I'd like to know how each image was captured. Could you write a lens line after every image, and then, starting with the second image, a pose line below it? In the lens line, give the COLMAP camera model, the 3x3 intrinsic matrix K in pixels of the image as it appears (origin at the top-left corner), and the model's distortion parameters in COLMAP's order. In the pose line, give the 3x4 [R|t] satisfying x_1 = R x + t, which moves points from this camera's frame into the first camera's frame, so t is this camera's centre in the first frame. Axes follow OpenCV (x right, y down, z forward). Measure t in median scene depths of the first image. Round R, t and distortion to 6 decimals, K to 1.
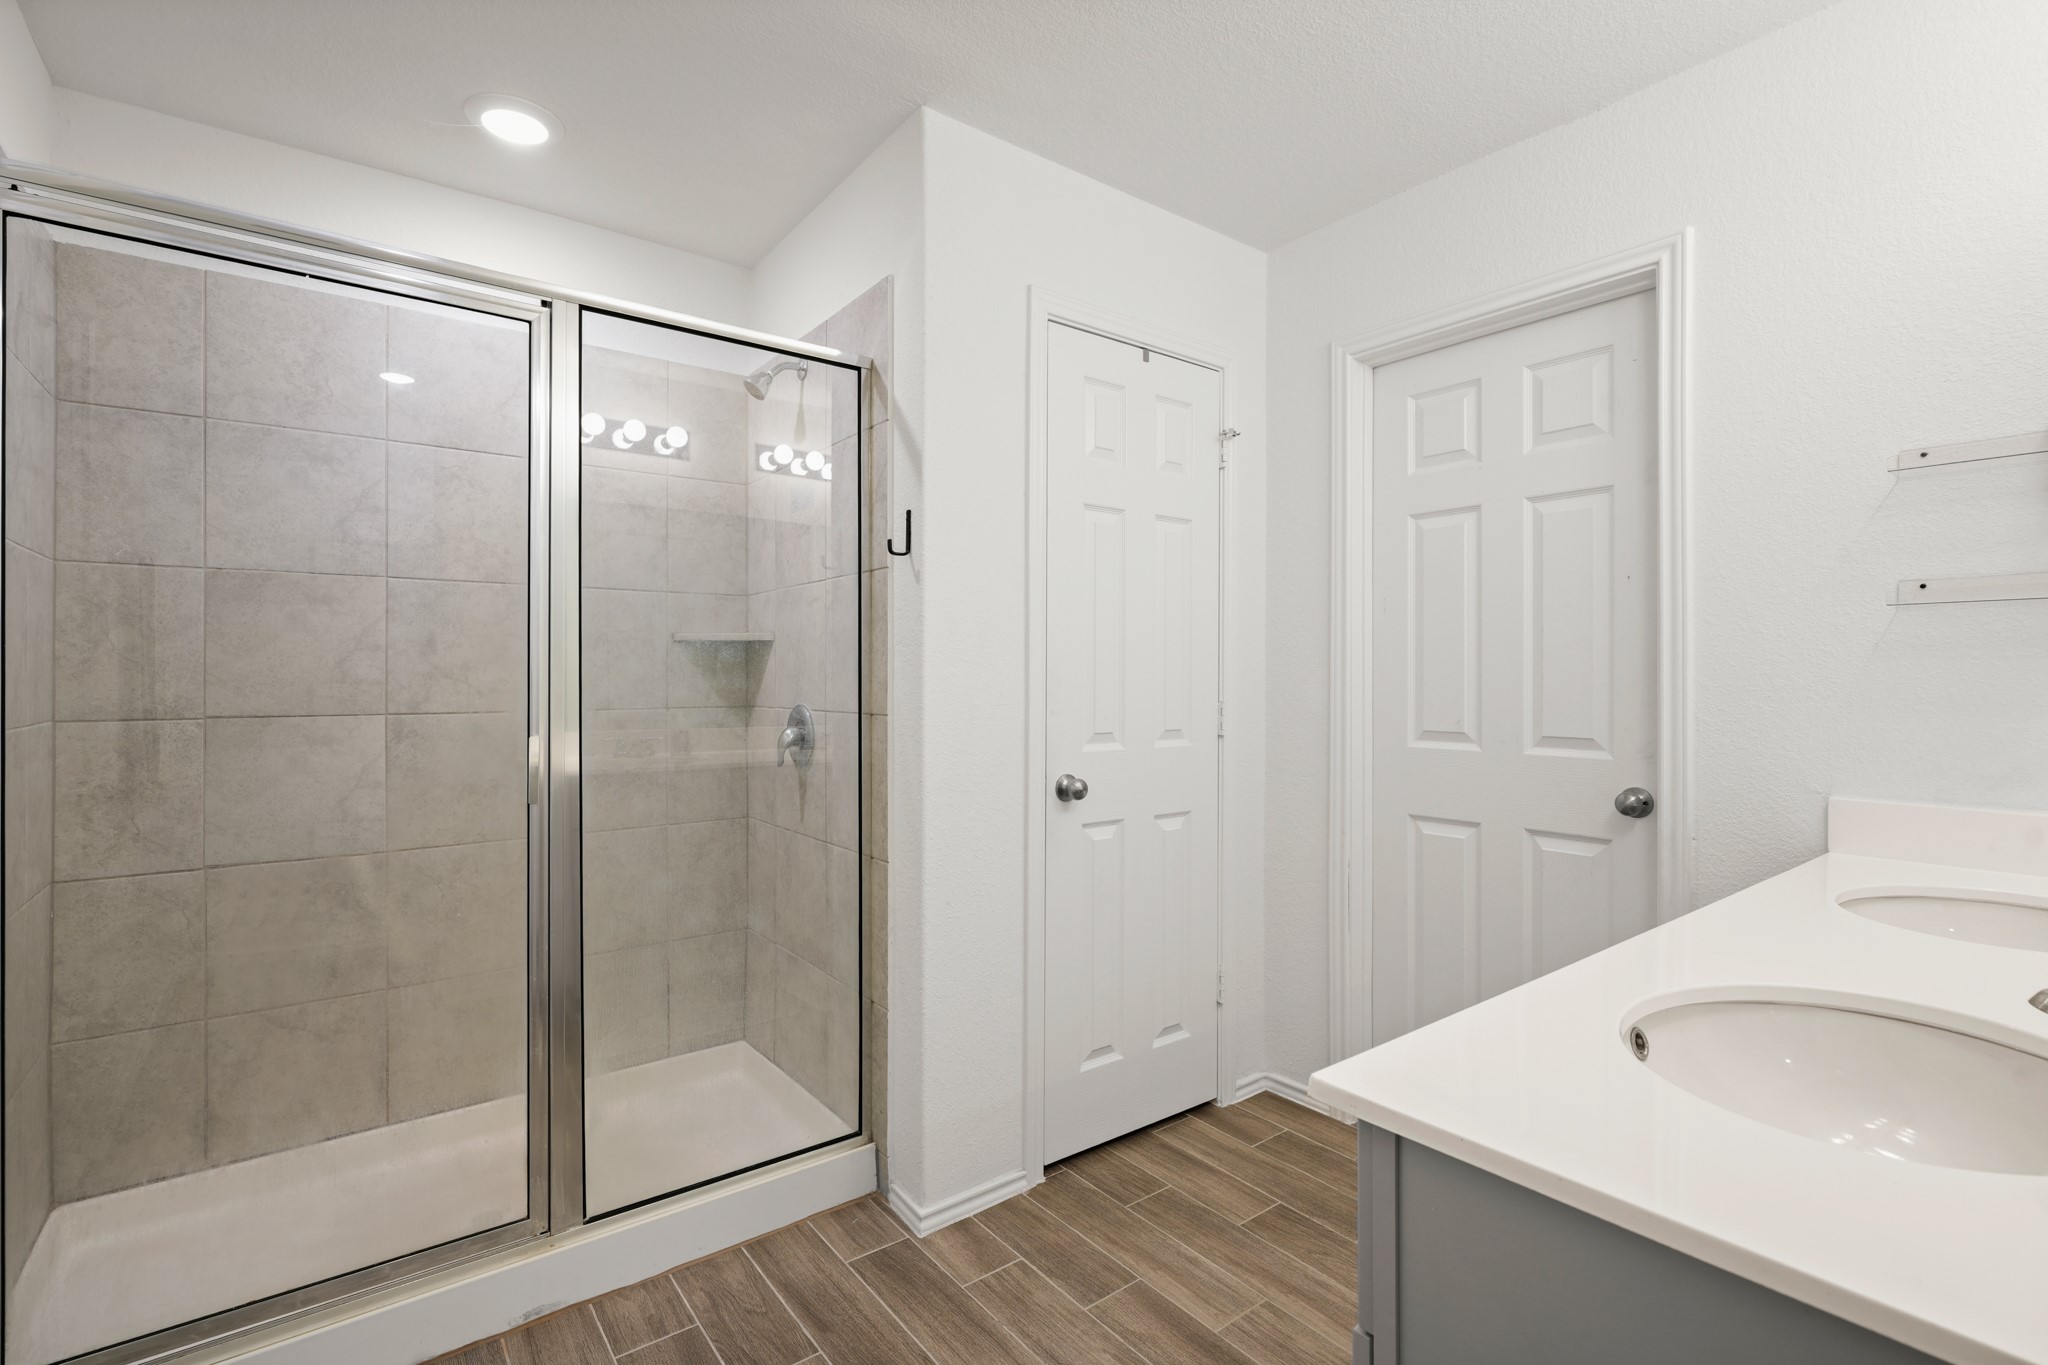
lens RADIAL K [[933.7, 0, 1021.3], [0, 933.7, 676.6], [0, 0, 1]] dist [-0.003054, -0.000196]
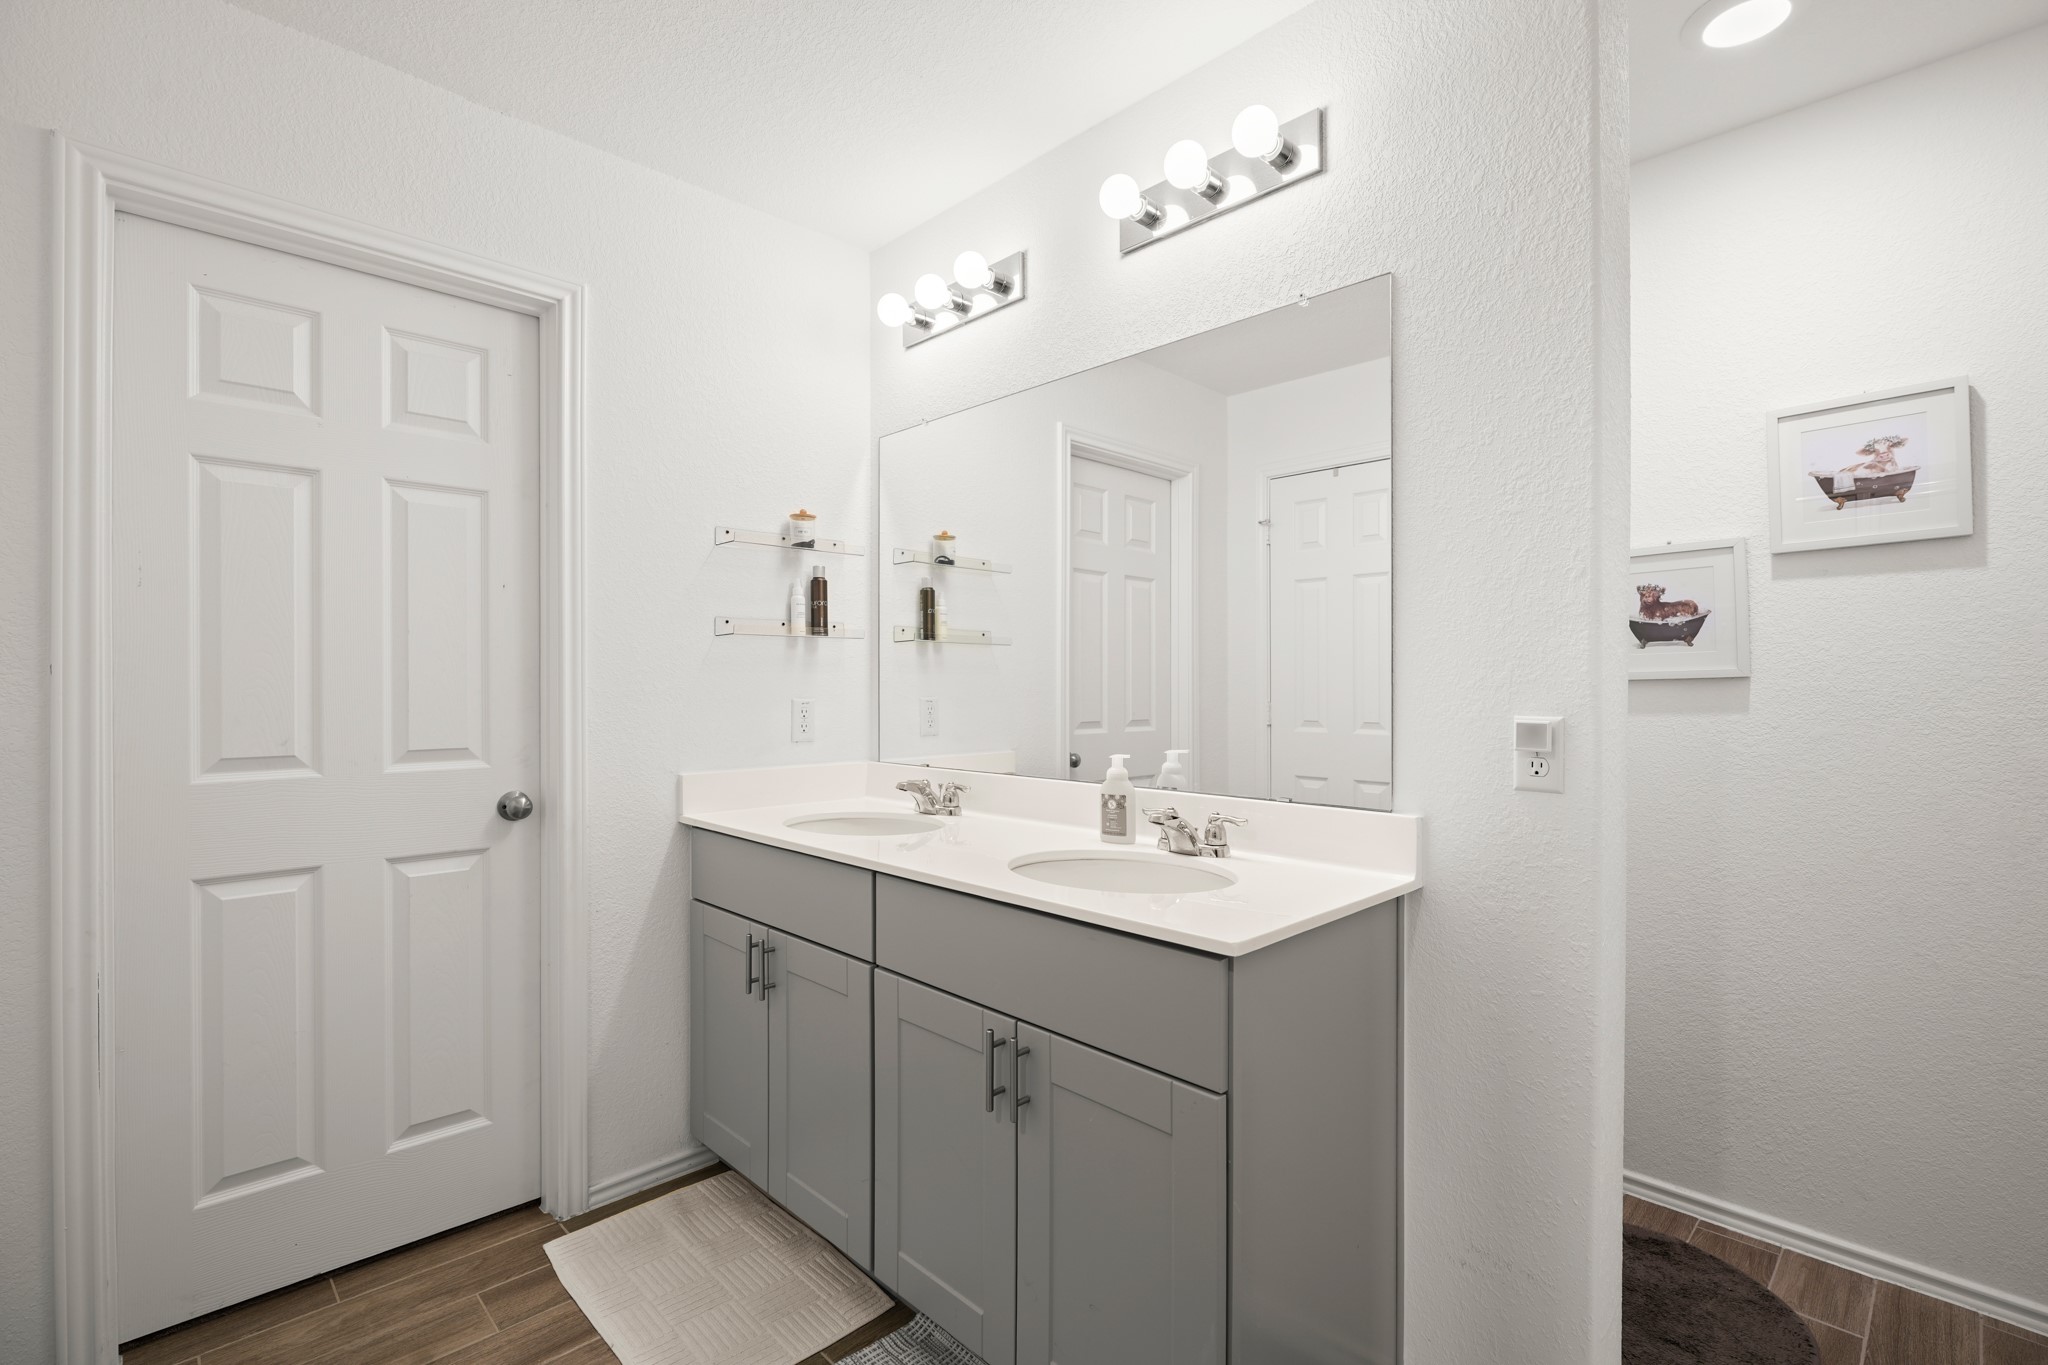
lens RADIAL K [[933.7, 0, 1021.7], [0, 933.7, 684.2], [0, 0, 1]] dist [-0.003054, -0.000196]
pose [[-0.116943, 0.000502, 0.993139, -0.402631], [0.001417, 0.999999, -0.000339, 0.001541], [-0.993138, 0.001367, -0.116943, 0.526948]]
